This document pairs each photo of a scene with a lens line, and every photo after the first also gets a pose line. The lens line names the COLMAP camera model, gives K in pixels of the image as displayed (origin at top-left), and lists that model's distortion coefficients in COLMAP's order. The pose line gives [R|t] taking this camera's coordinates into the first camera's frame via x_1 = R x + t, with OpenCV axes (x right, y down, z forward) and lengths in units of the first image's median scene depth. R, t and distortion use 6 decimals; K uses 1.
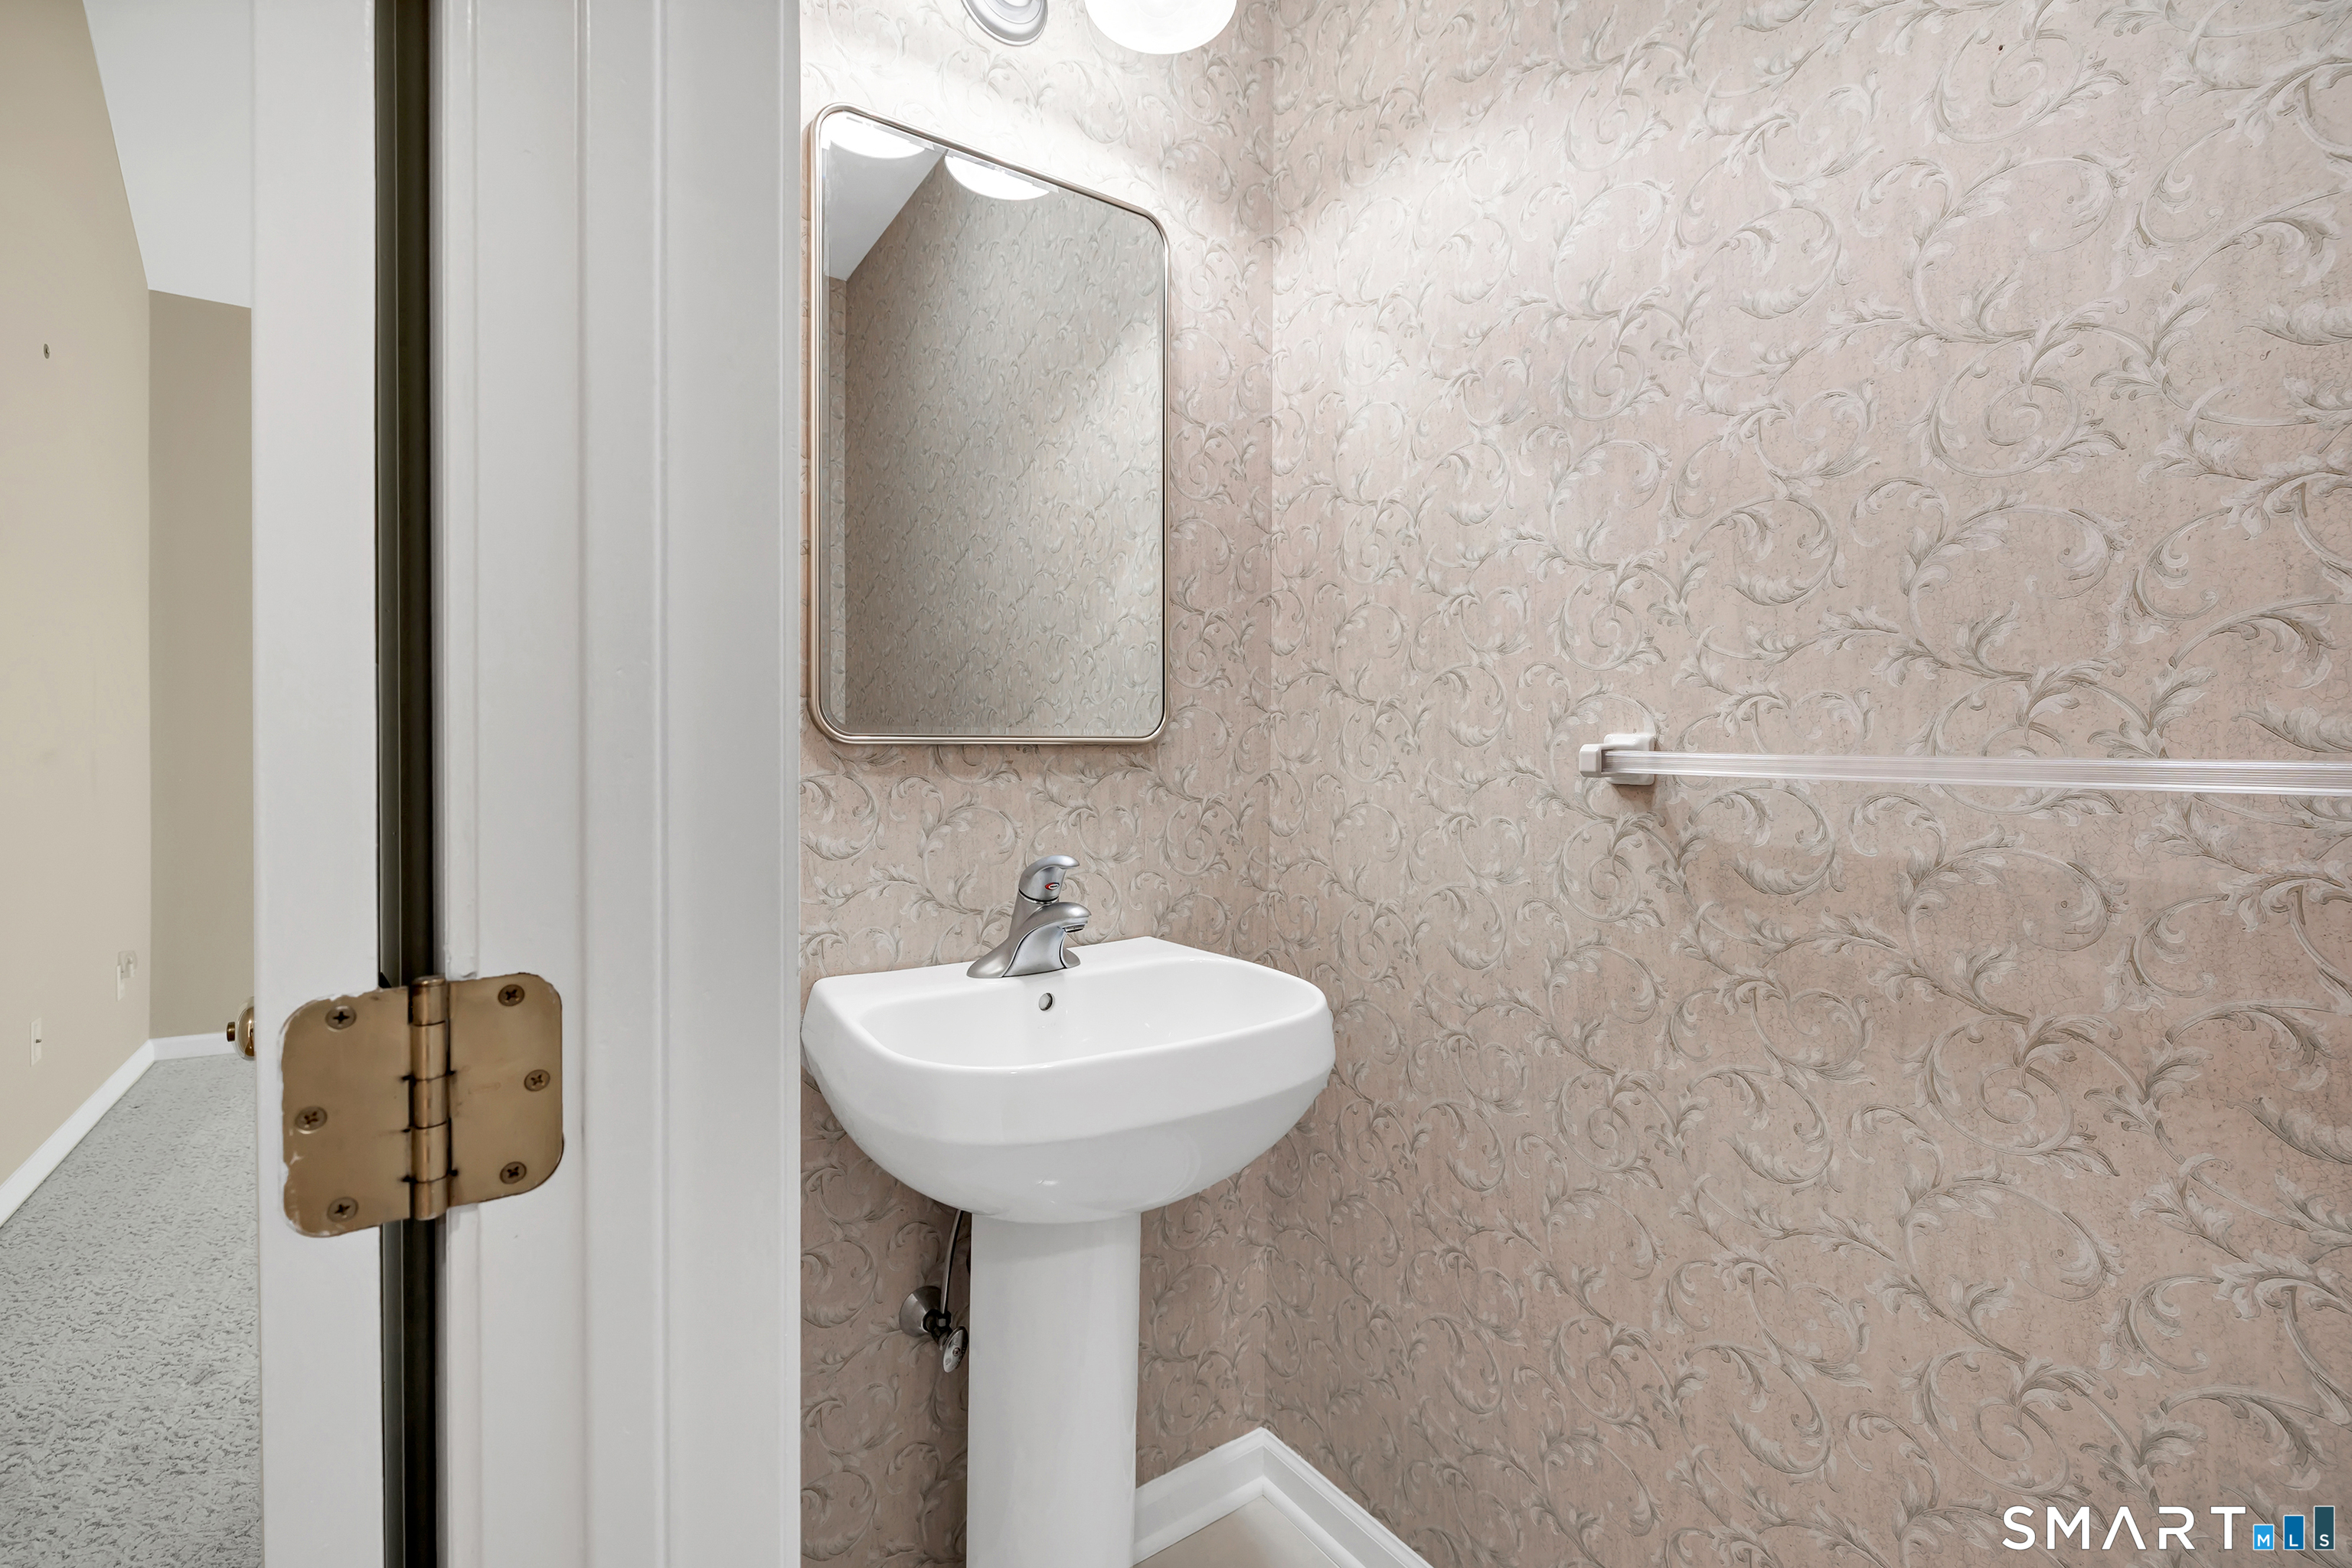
lens RADIAL K [[1014.5, 0, 1174.0], [0, 1014.5, 770.7], [0, 0, 1]] dist [-0.001904, 0.000054]
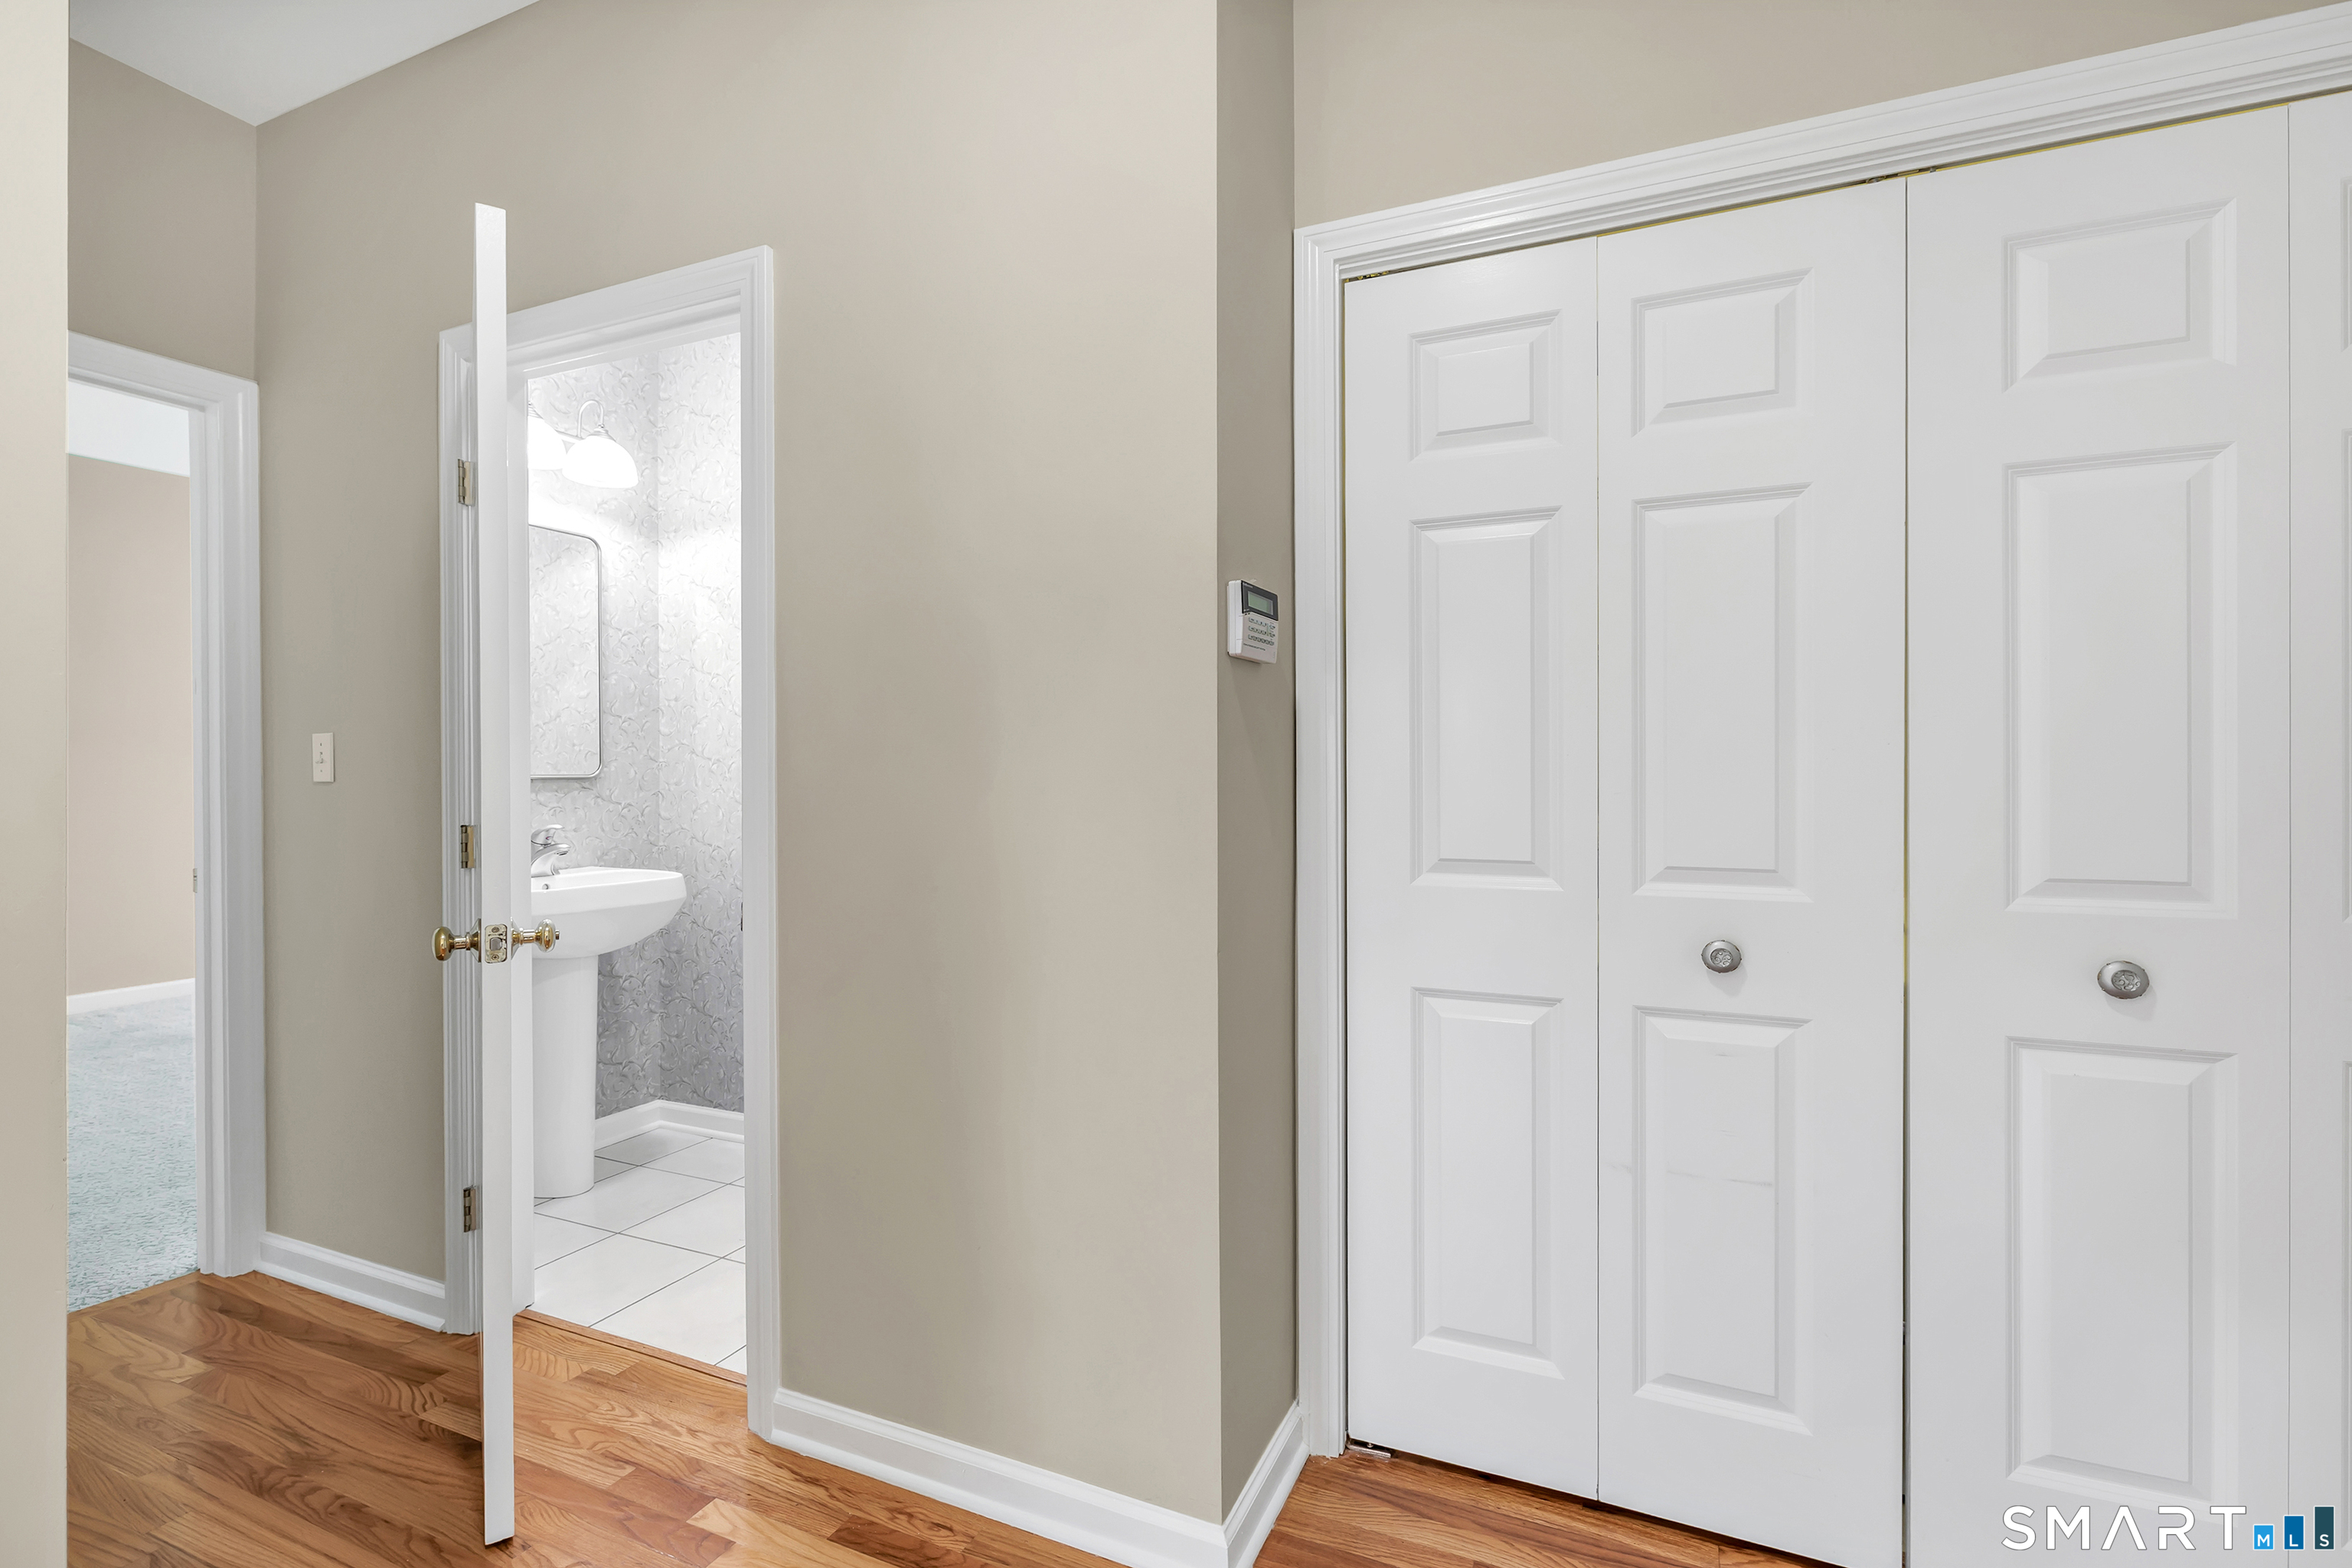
lens RADIAL K [[1014.5, 0, 1318.7], [0, 1014.5, 777.3], [0, 0, 1]] dist [-0.001904, 0.000054]
pose [[0.795400, -0.008778, 0.606022, -0.099941], [0.019764, 0.999739, -0.011460, 0.027369], [-0.605763, 0.021092, 0.795366, -1.629087]]
